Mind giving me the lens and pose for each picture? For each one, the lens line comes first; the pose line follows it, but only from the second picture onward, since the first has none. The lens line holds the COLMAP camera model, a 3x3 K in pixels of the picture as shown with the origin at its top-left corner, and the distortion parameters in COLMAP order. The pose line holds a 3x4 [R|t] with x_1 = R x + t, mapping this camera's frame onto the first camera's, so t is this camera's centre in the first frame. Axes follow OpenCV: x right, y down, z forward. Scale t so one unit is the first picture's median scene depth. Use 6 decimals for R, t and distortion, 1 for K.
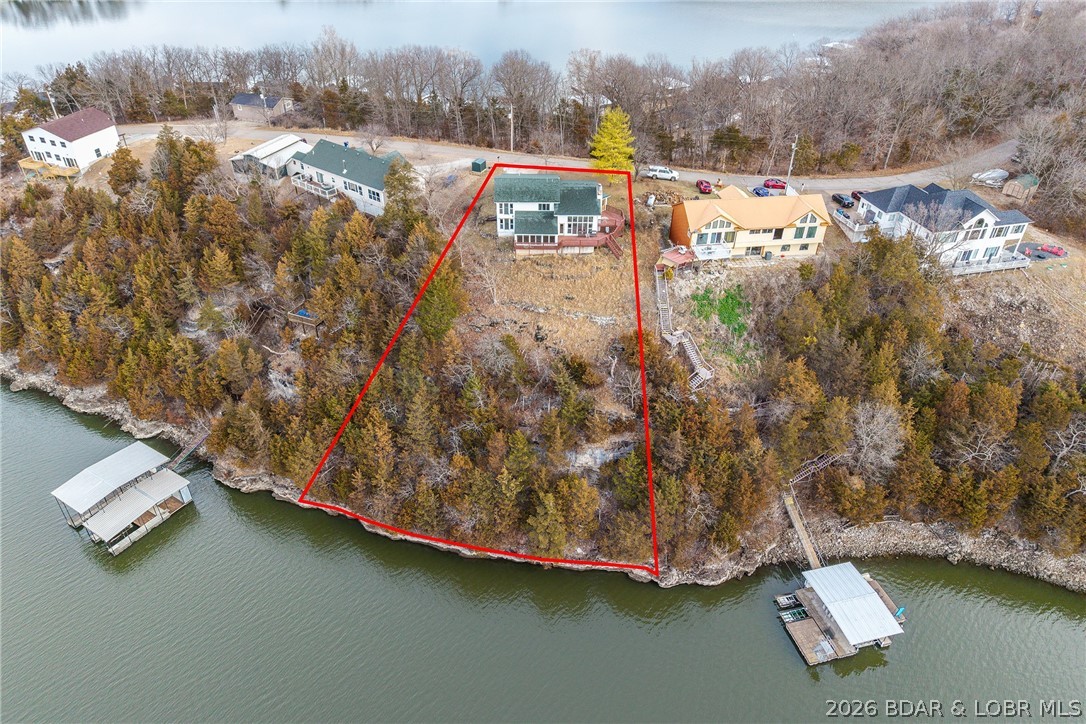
lens RADIAL K [[732.1, 0, 543.0], [0, 732.1, 362.0], [0, 0, 1]] dist [0.044592, -0.051440]
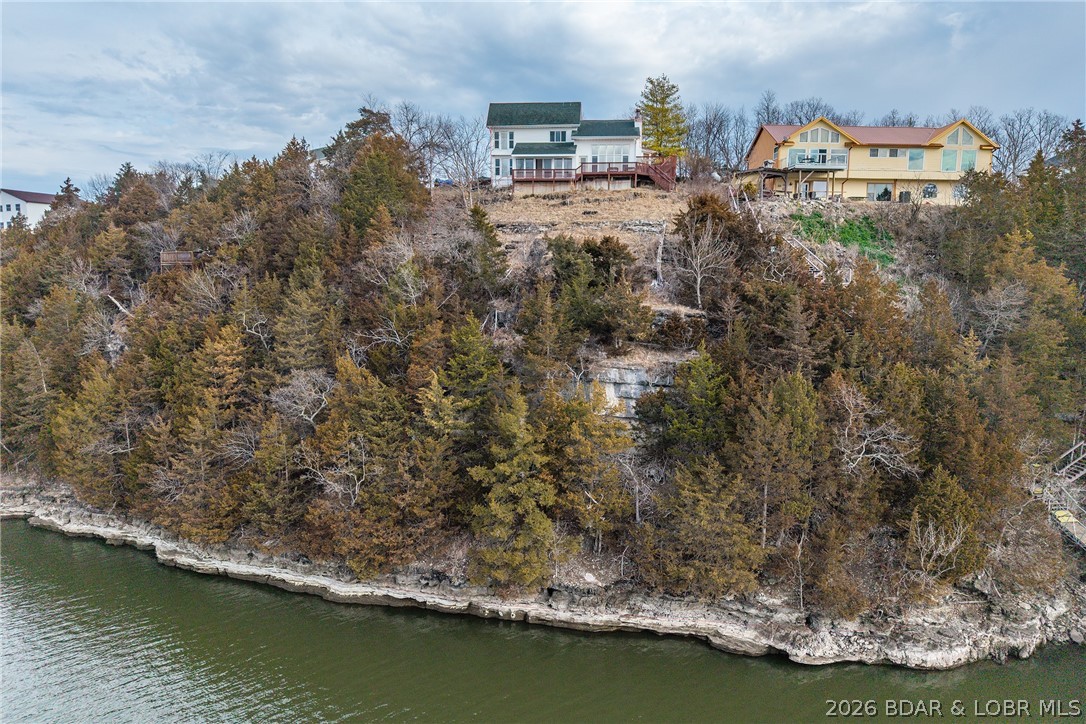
lens RADIAL K [[732.1, 0, 543.0], [0, 732.1, 362.0], [0, 0, 1]] dist [0.044592, -0.051440]
pose [[0.994941, 0.000927, -0.100456, 0.057745], [-0.049963, 0.872086, -0.486796, 0.316213], [0.087155, 0.489352, 0.867720, 0.497084]]
